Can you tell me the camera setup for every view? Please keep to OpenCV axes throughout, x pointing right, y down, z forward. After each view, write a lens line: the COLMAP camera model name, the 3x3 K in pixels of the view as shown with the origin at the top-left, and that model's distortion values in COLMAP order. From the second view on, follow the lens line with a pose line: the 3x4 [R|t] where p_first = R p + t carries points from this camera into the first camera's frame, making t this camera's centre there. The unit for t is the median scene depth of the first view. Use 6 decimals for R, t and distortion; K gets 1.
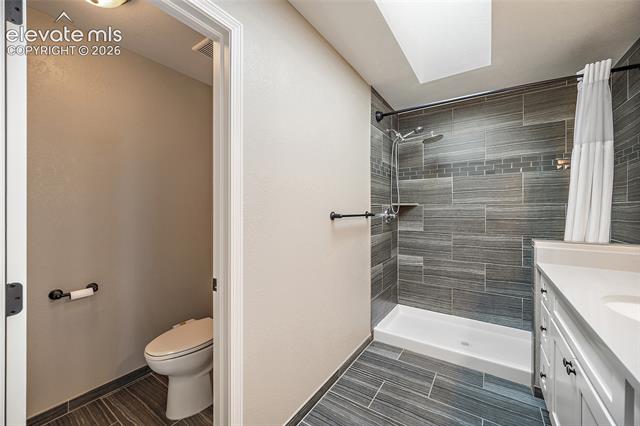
lens RADIAL K [[251.3, 0, 323.4], [0, 251.3, 211.9], [0, 0, 1]] dist [-0.007006, 0.002124]
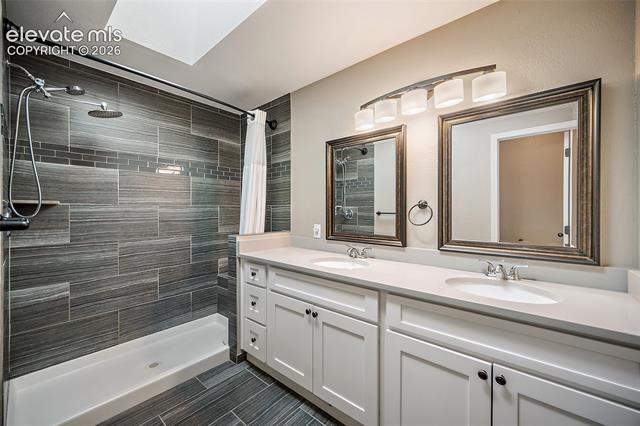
lens RADIAL K [[251.3, 0, 320.8], [0, 251.3, 213.4], [0, 0, 1]] dist [-0.007006, 0.002124]
pose [[0.118040, -0.010700, 0.992951, -0.202522], [0.009682, 0.999907, 0.009624, -0.002841], [-0.992962, 0.008478, 0.118132, 0.288688]]
